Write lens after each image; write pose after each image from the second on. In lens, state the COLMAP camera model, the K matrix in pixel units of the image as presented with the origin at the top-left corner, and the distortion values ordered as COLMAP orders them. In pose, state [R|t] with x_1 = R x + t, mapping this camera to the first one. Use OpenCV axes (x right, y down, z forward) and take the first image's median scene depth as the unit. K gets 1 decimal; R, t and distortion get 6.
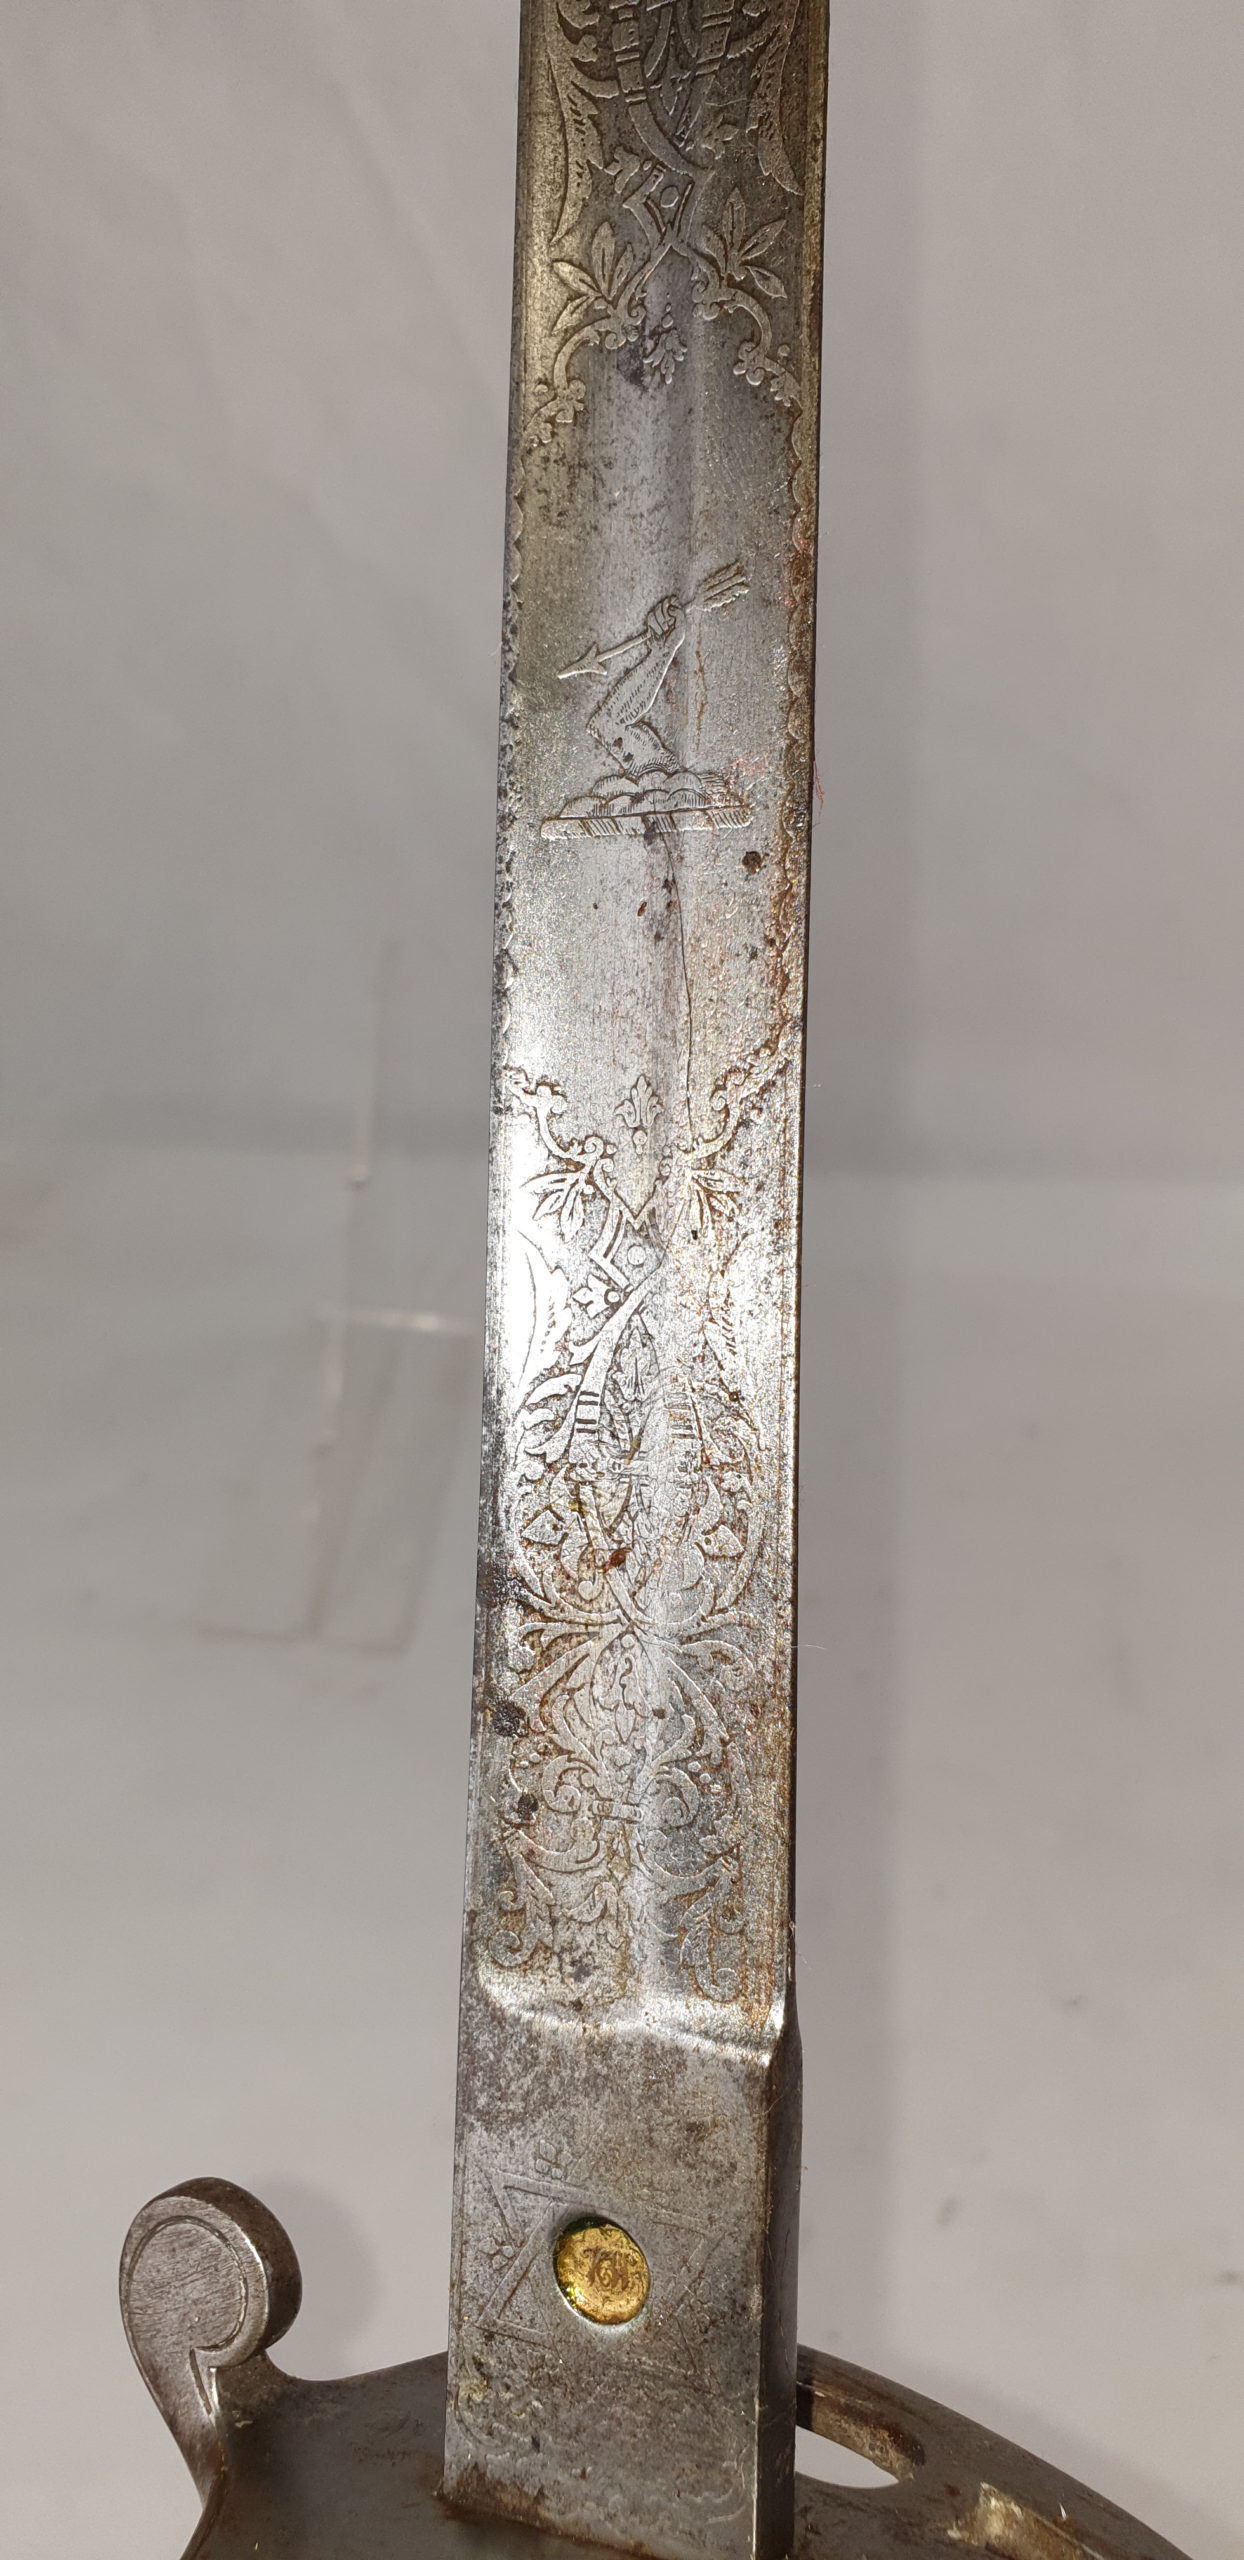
lens RADIAL K [[1865.9, 0, 620.0], [0, 1865.9, 1280.2], [0, 0, 1]] dist [0.003938, 0.001834]
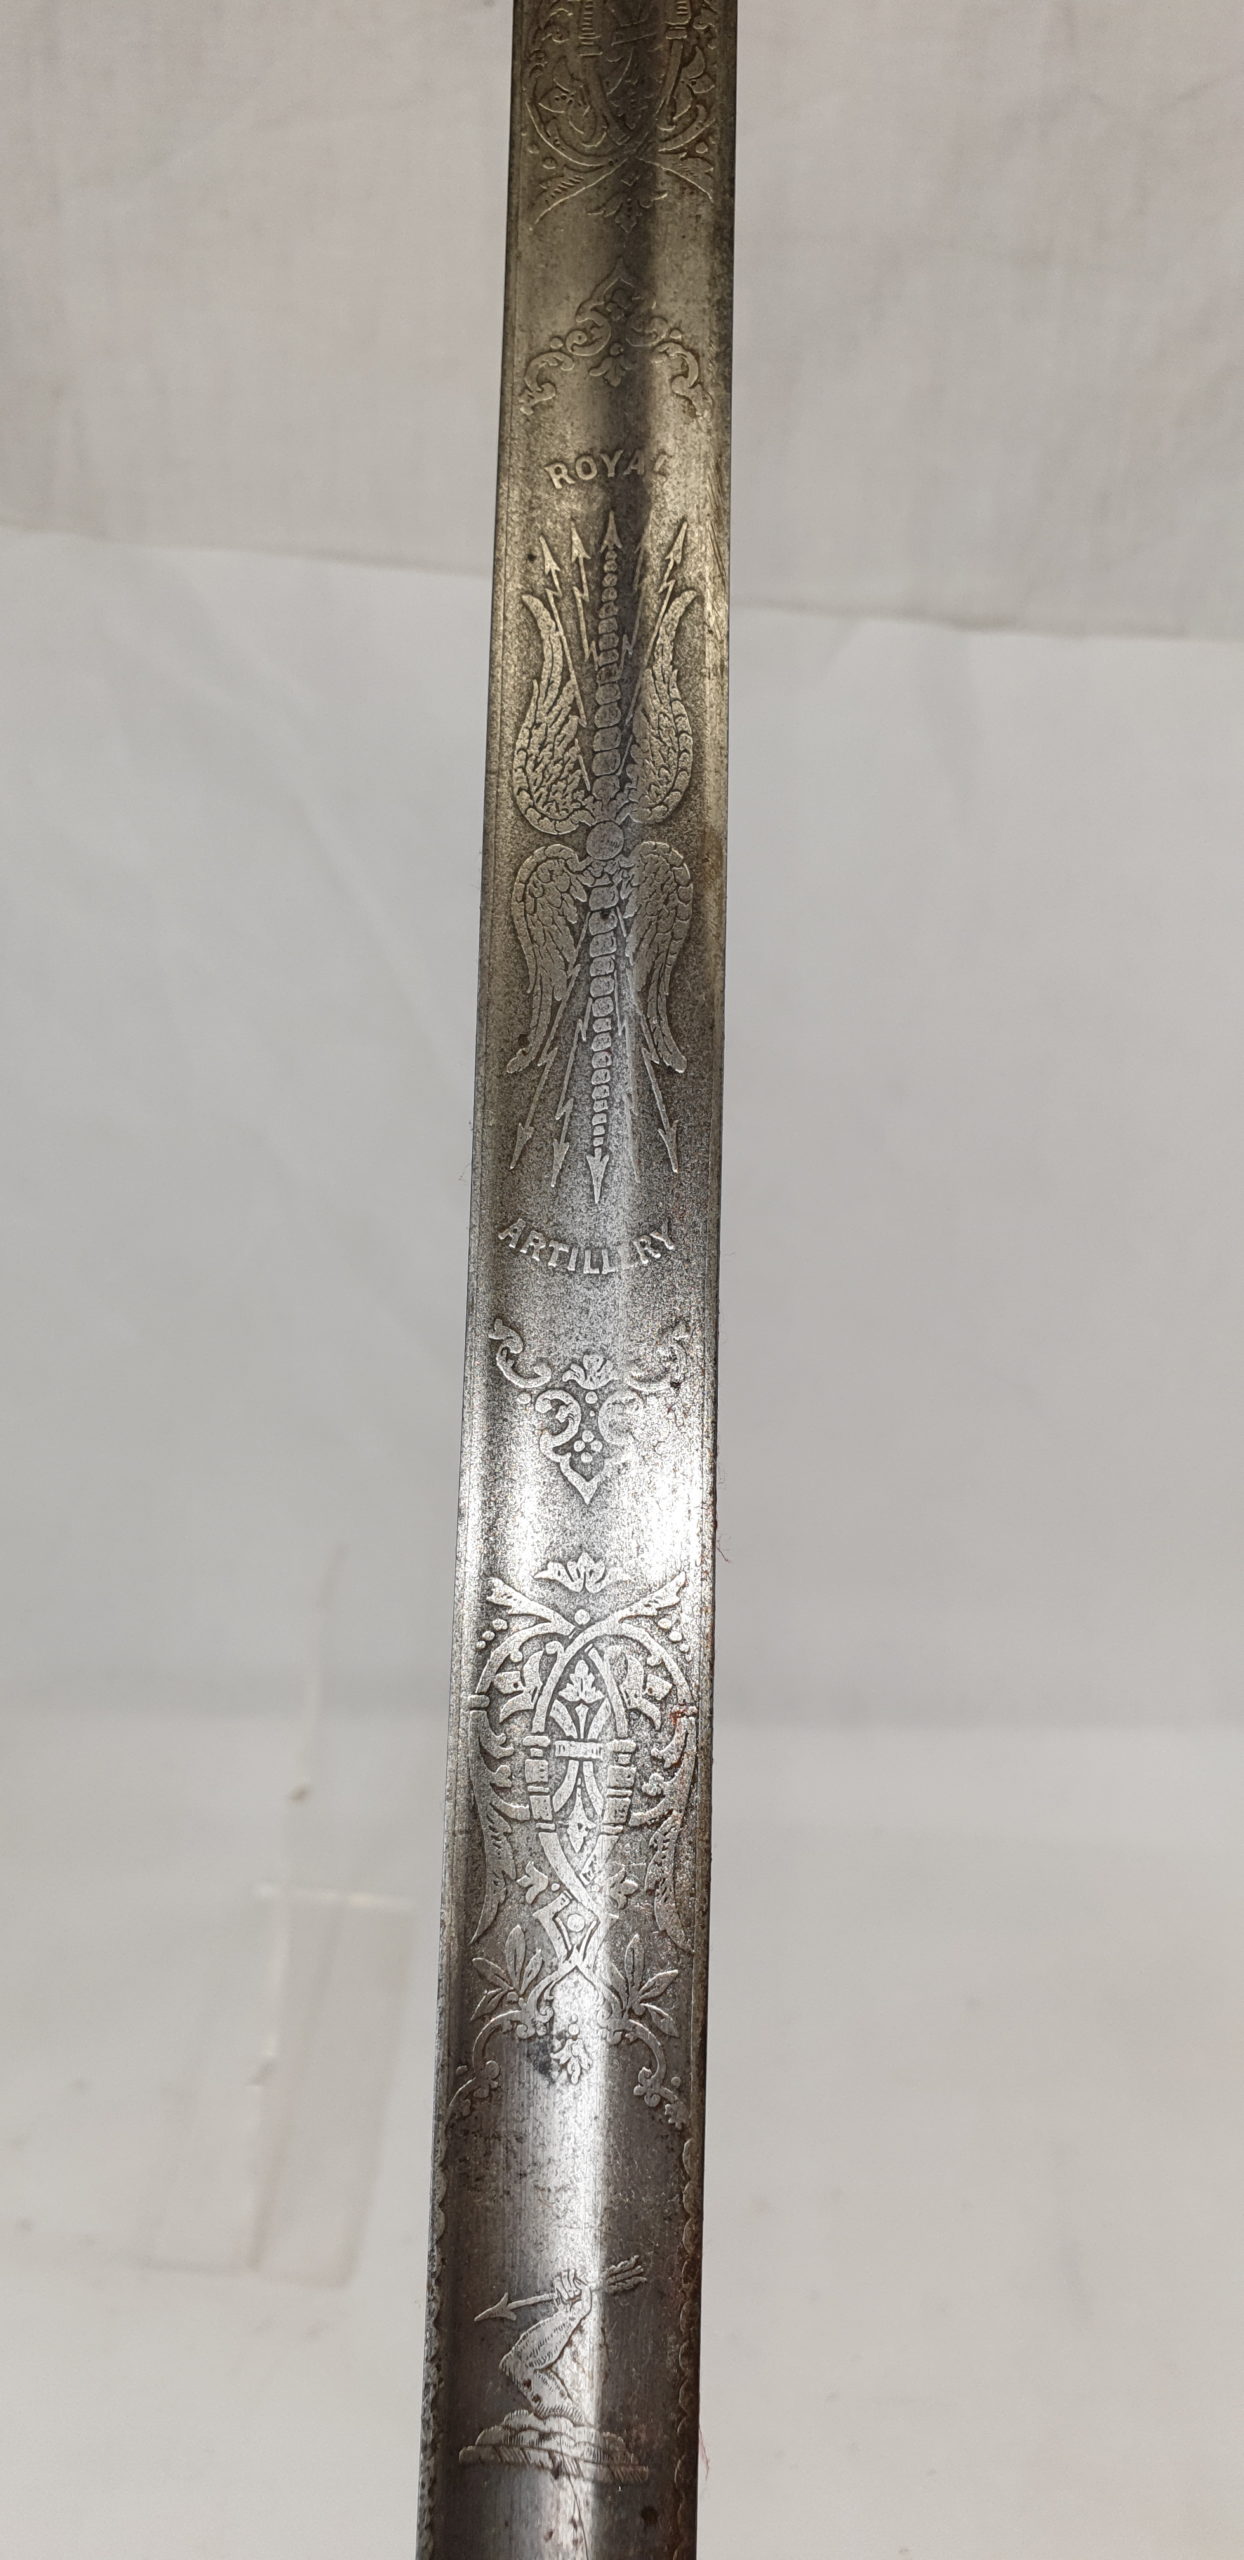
lens RADIAL K [[1942.3, 0, 626.8], [0, 1942.3, 1244.3], [0, 0, 1]] dist [0.012270, -0.002329]
pose [[0.999824, 0.004084, 0.018313, 0.034278], [-0.002904, 0.997943, -0.064037, -0.898063], [-0.018536, 0.063972, 0.997780, -0.185528]]
